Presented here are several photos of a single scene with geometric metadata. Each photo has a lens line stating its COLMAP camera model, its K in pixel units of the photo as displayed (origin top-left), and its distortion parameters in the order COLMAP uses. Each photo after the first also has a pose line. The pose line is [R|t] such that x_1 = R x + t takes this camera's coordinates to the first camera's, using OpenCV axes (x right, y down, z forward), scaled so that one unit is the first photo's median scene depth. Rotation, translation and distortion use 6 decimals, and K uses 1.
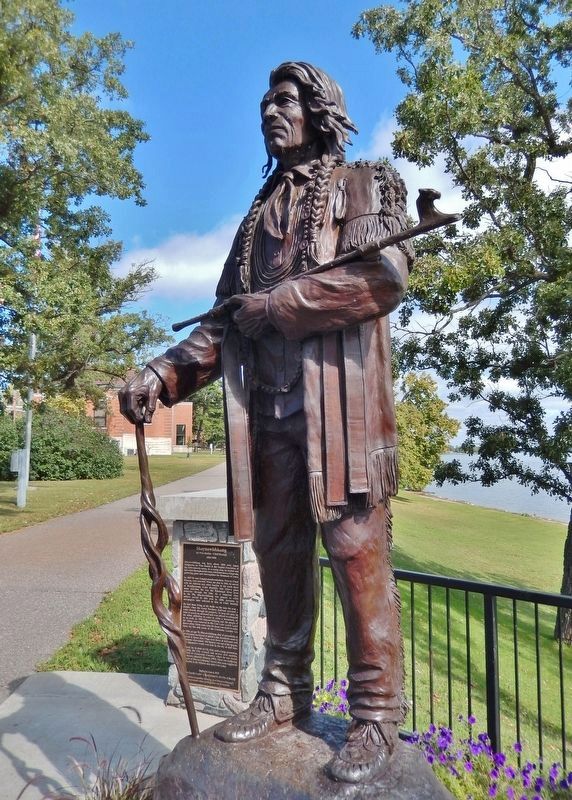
lens RADIAL K [[630.0, 0, 280.2], [0, 630.0, 374.6], [0, 0, 1]] dist [0.007898, -0.011108]
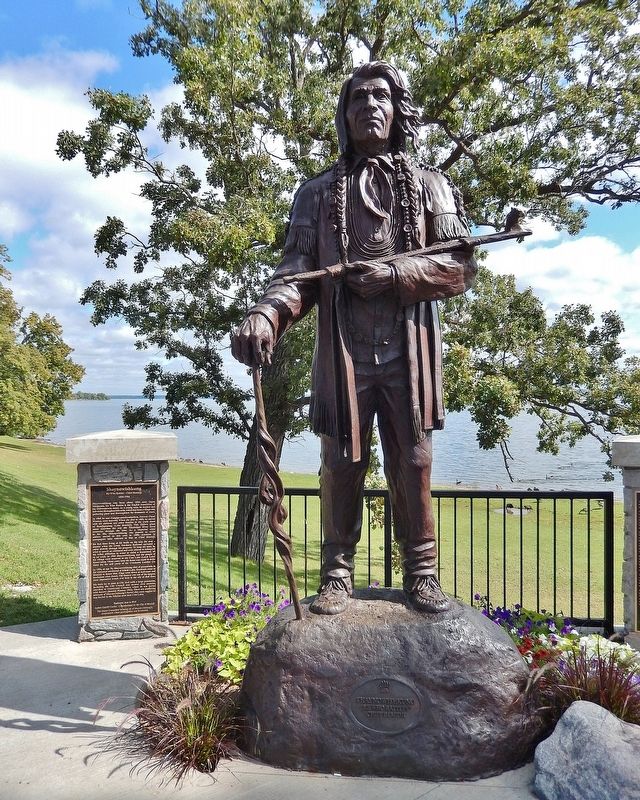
lens RADIAL K [[628.2, 0, 314.8], [0, 628.2, 404.9], [0, 0, 1]] dist [-0.009125, 0.000215]
pose [[0.786564, -0.005161, 0.617488, -0.149819], [-0.076339, 0.991482, 0.105529, 0.004600], [-0.612772, -0.130144, 0.779470, 0.014489]]
